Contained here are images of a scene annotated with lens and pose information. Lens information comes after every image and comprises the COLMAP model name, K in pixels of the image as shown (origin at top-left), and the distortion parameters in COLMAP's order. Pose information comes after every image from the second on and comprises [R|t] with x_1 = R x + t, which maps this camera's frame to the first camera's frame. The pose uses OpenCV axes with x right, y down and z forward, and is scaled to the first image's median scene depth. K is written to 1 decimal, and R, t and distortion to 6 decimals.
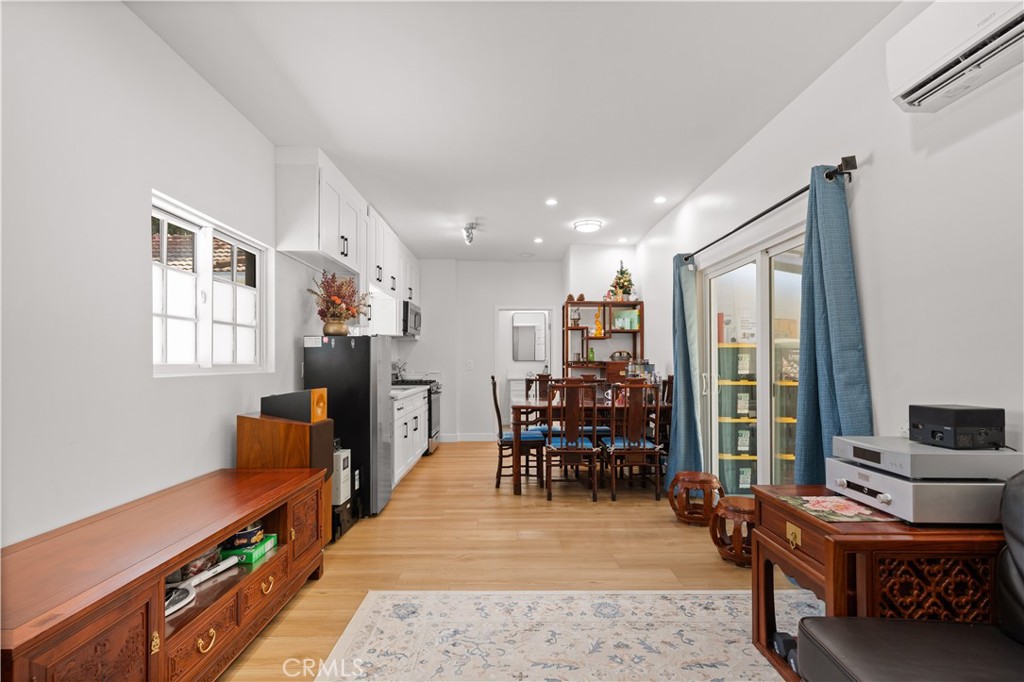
lens RADIAL K [[484.5, 0, 508.9], [0, 484.5, 362.6], [0, 0, 1]] dist [-0.000798, -0.001037]
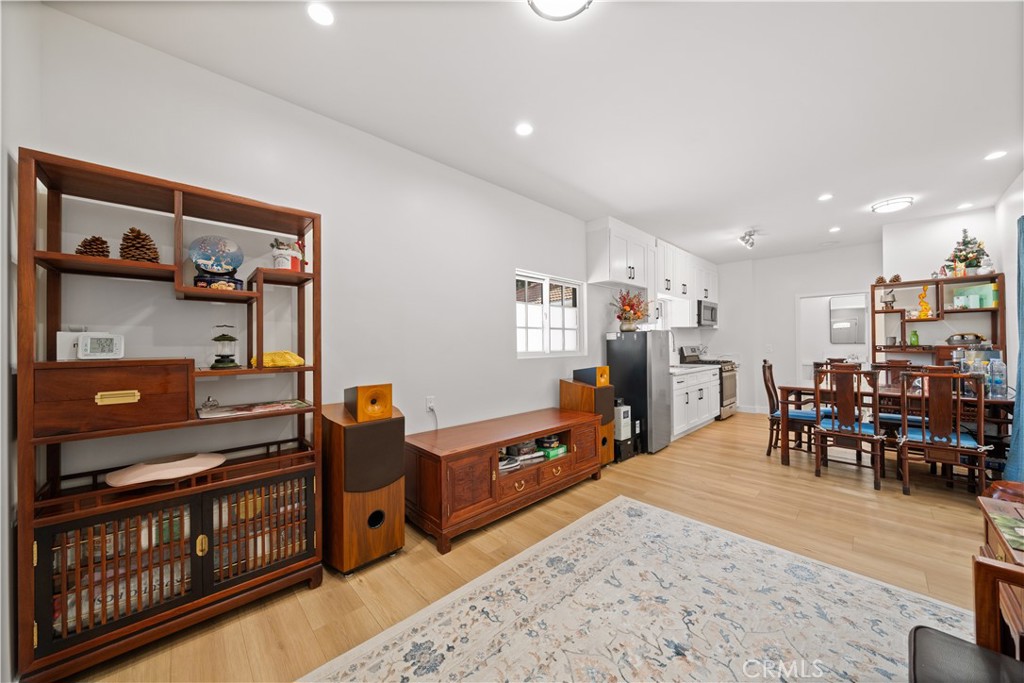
lens RADIAL K [[348.7, 0, 511.2], [0, 348.7, 345.2], [0, 0, 1]] dist [-0.007038, -0.000272]
pose [[0.683765, -0.005826, -0.729679, 0.179921], [0.009047, 0.999959, 0.000493, -0.014877], [0.729647, -0.006939, 0.683789, -0.024164]]
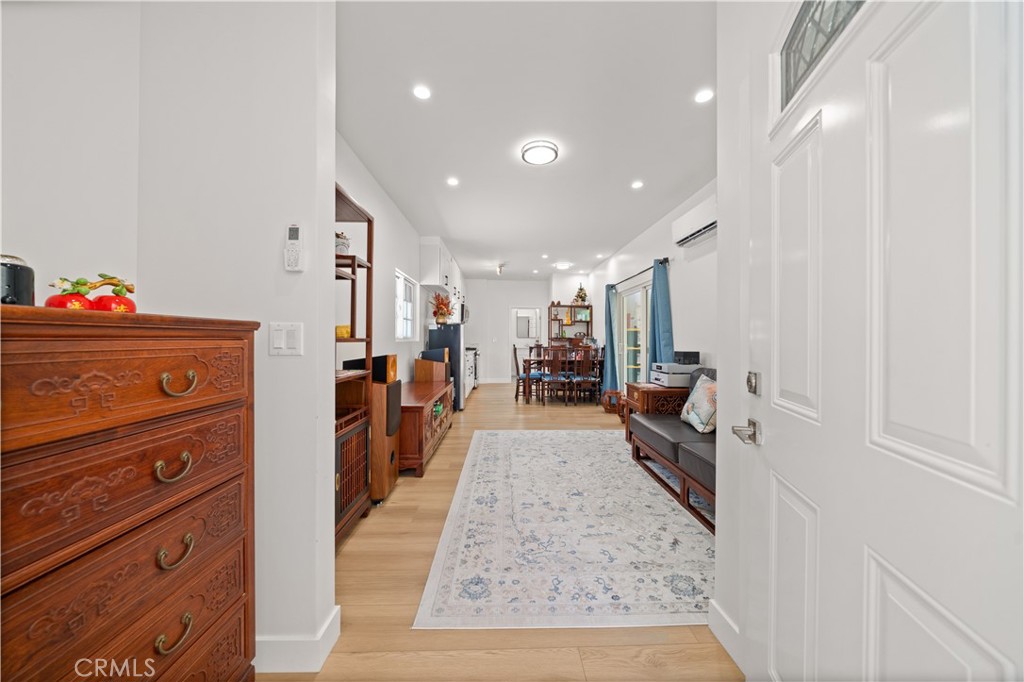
lens RADIAL K [[348.7, 0, 512.4], [0, 348.7, 339.2], [0, 0, 1]] dist [-0.007038, -0.000272]
pose [[0.999578, 0.005736, 0.028486, -0.089936], [-0.005688, 0.999982, -0.001777, 0.009578], [-0.028496, 0.001614, 0.999593, -0.446561]]
